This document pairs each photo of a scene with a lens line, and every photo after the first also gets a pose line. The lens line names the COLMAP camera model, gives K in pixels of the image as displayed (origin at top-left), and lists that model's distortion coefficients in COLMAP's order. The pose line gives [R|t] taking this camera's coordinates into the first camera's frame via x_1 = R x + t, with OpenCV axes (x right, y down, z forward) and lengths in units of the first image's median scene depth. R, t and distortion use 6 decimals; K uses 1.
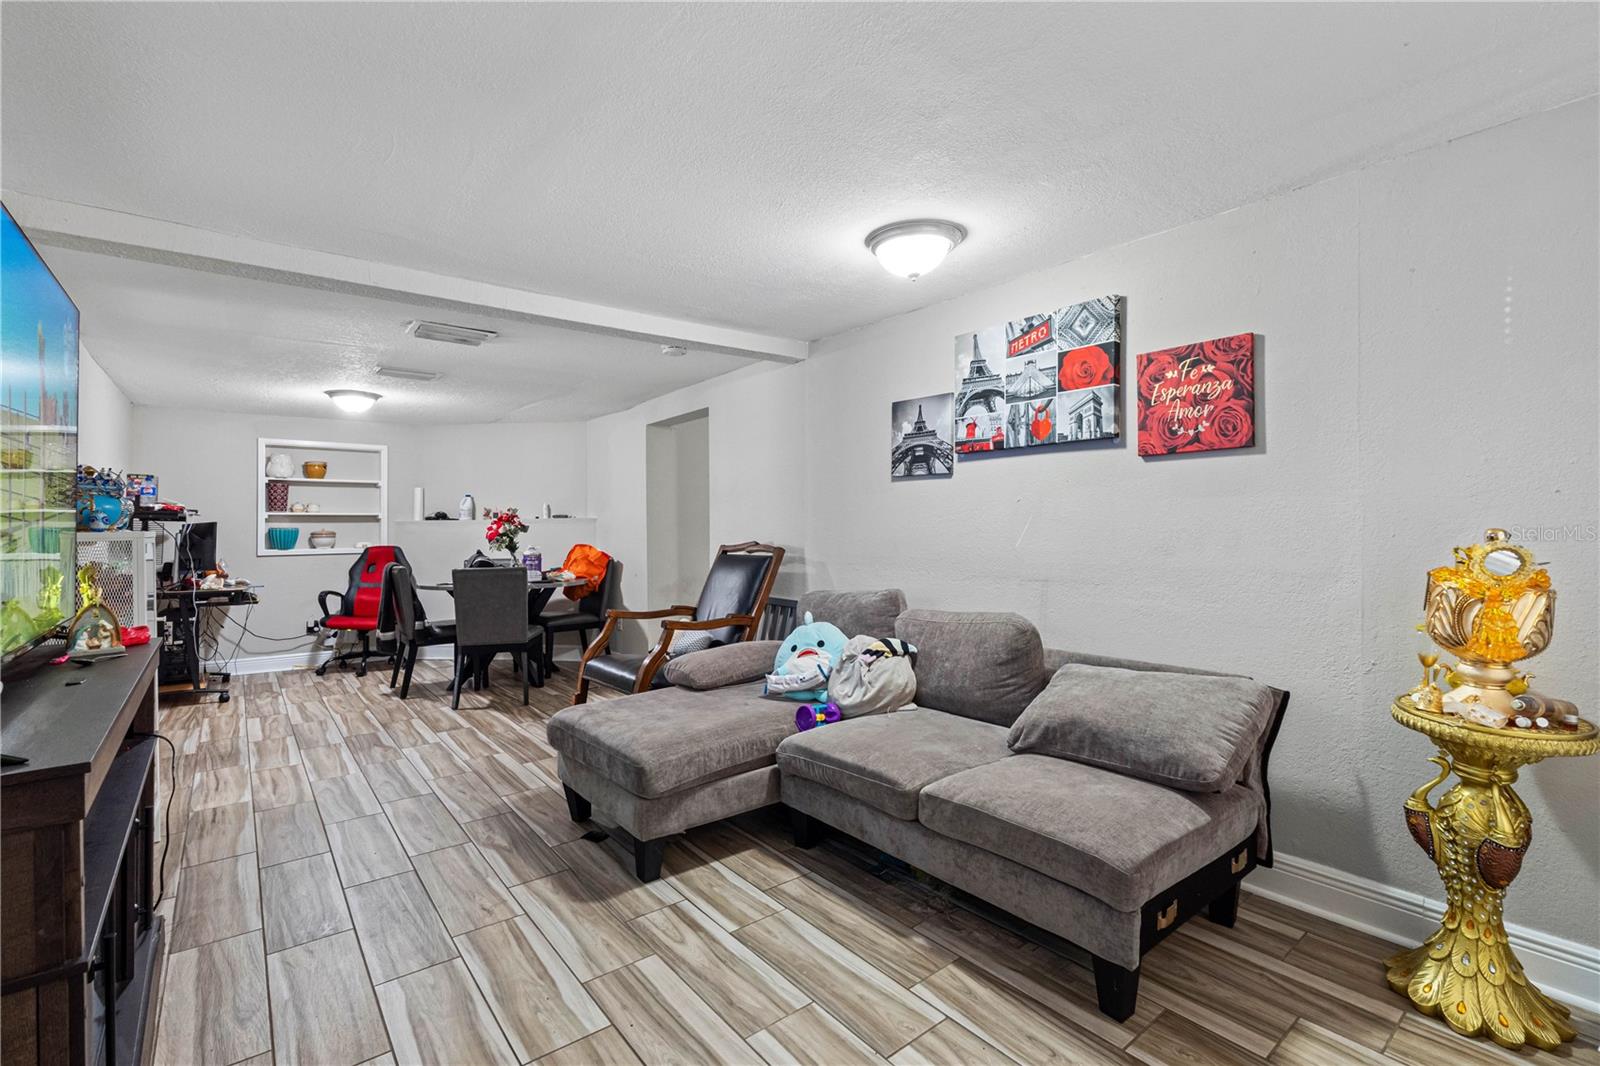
lens RADIAL K [[716.8, 0, 790.6], [0, 716.8, 522.3], [0, 0, 1]] dist [-0.001957, -0.000054]
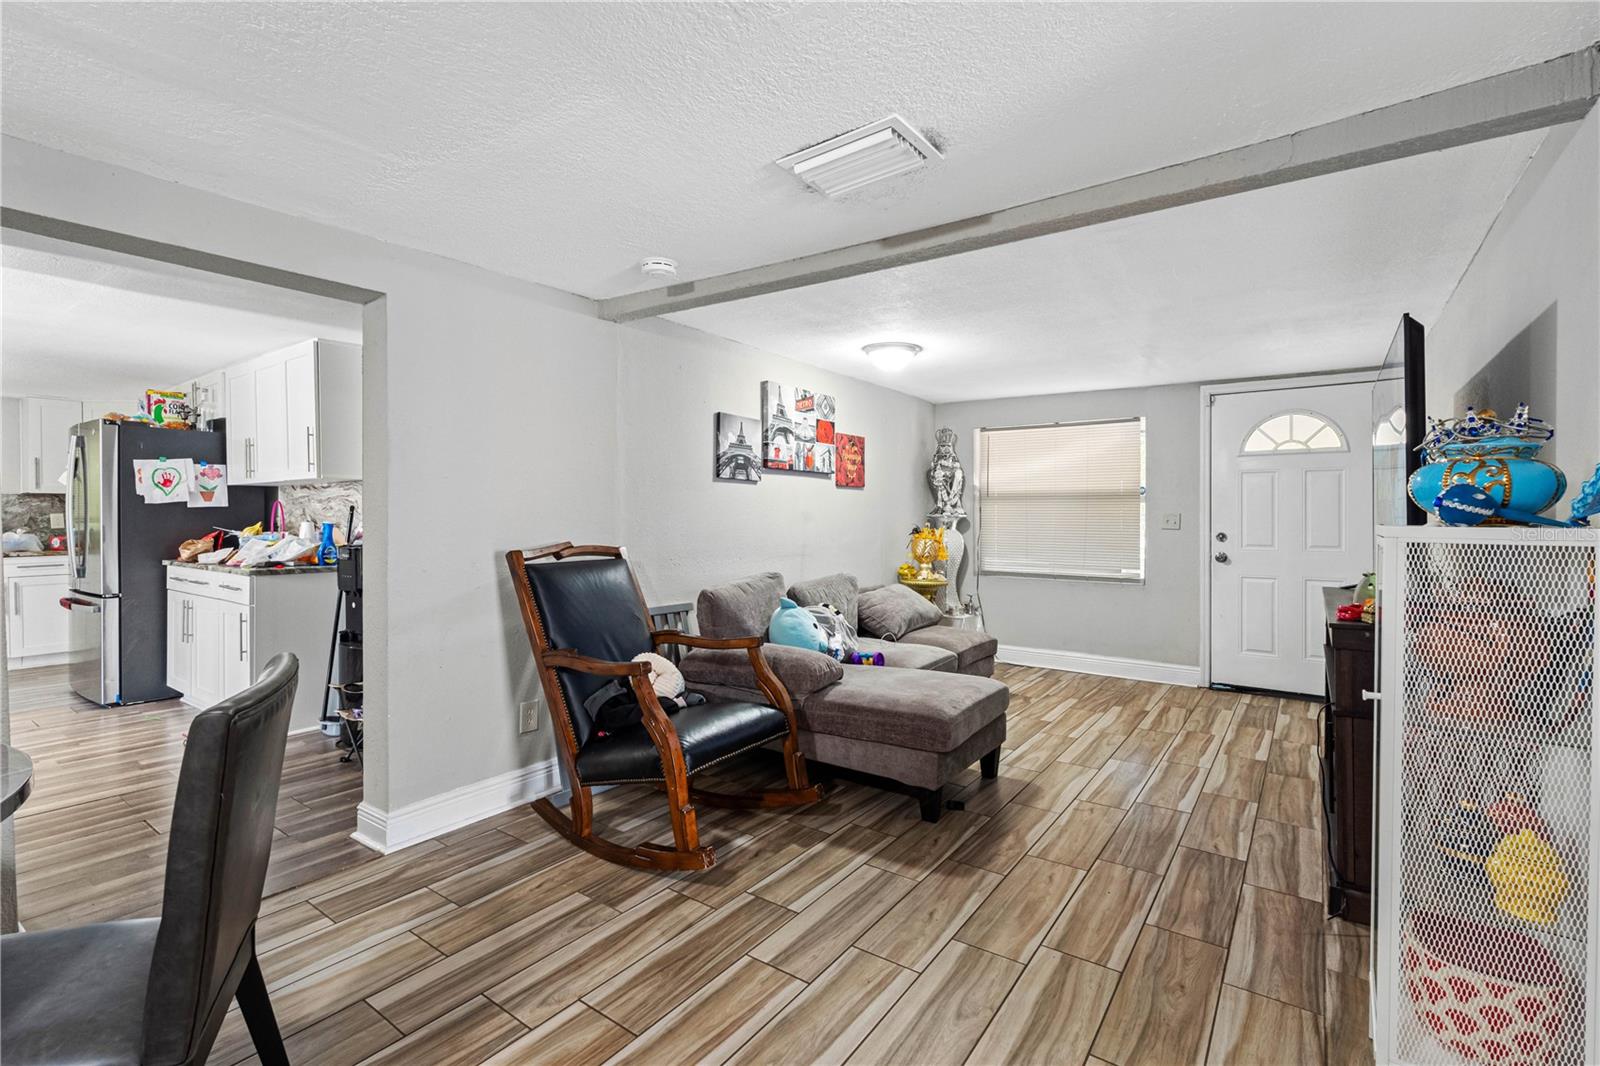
lens RADIAL K [[716.8, 0, 790.6], [0, 716.8, 522.3], [0, 0, 1]] dist [-0.001957, -0.000054]
pose [[-0.269479, -0.001052, 0.963006, -1.033312], [-0.007299, 0.999973, -0.000950, 0.007868], [-0.962979, -0.007285, -0.269479, 1.264499]]
